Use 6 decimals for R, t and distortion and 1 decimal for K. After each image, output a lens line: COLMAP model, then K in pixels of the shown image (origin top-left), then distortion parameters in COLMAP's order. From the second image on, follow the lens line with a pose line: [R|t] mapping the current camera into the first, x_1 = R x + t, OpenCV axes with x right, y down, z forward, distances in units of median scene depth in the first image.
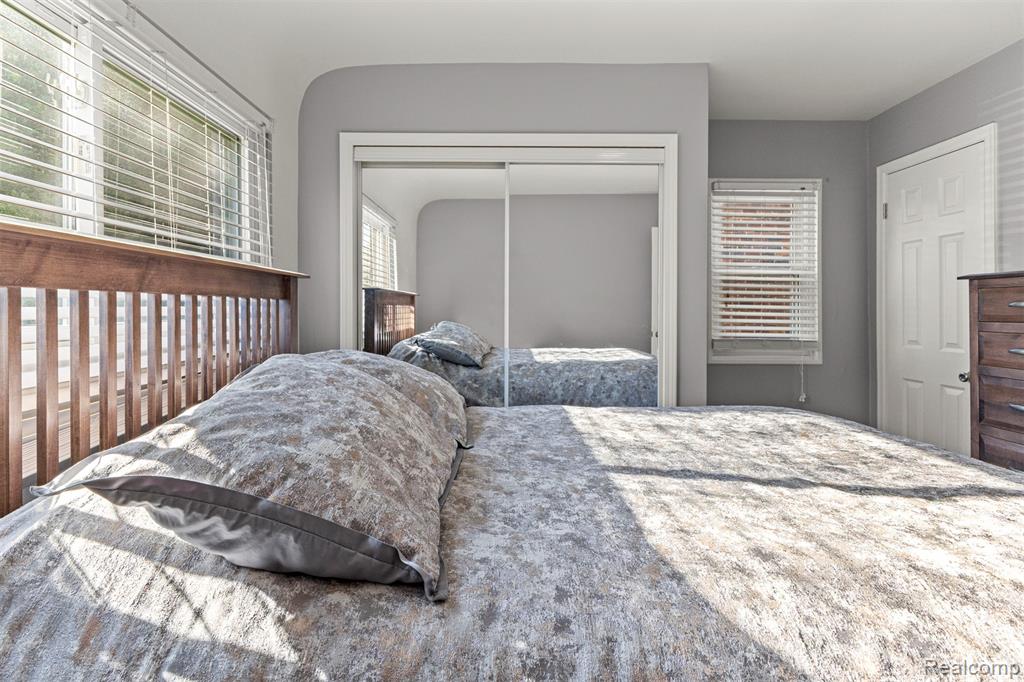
lens RADIAL K [[496.2, 0, 524.9], [0, 496.2, 310.4], [0, 0, 1]] dist [0.009573, -0.001459]
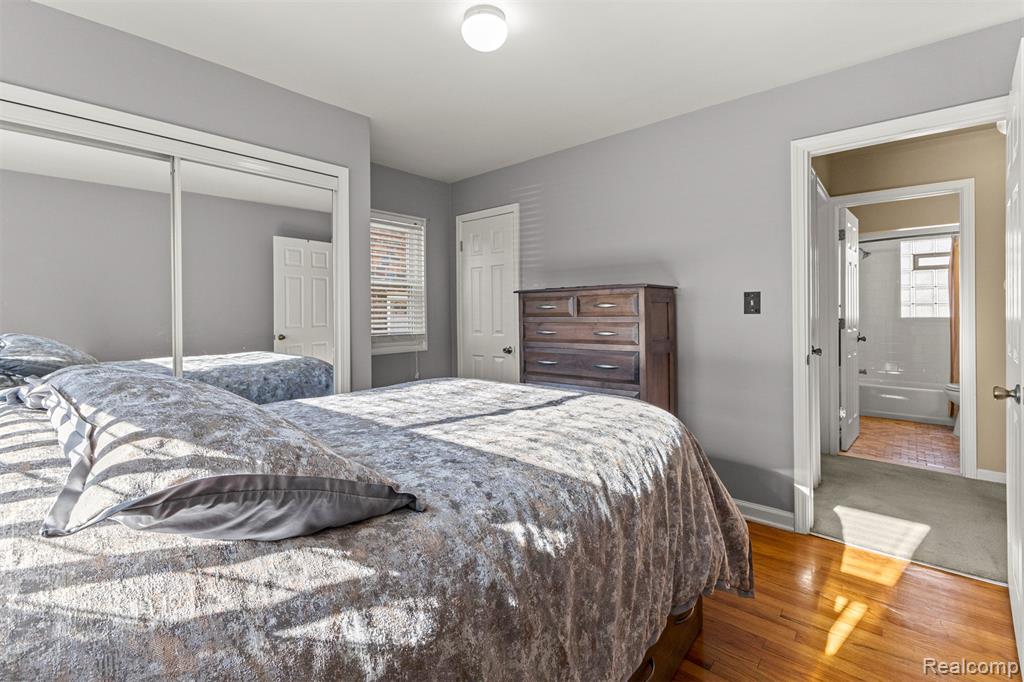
lens RADIAL K [[451.6, 0, 499.7], [0, 451.6, 317.0], [0, 0, 1]] dist [0.018533, -0.004036]
pose [[0.675714, -0.021360, 0.736855, -0.279105], [0.016517, 0.999768, 0.013835, -0.000411], [-0.736979, 0.002822, 0.675910, -0.020480]]
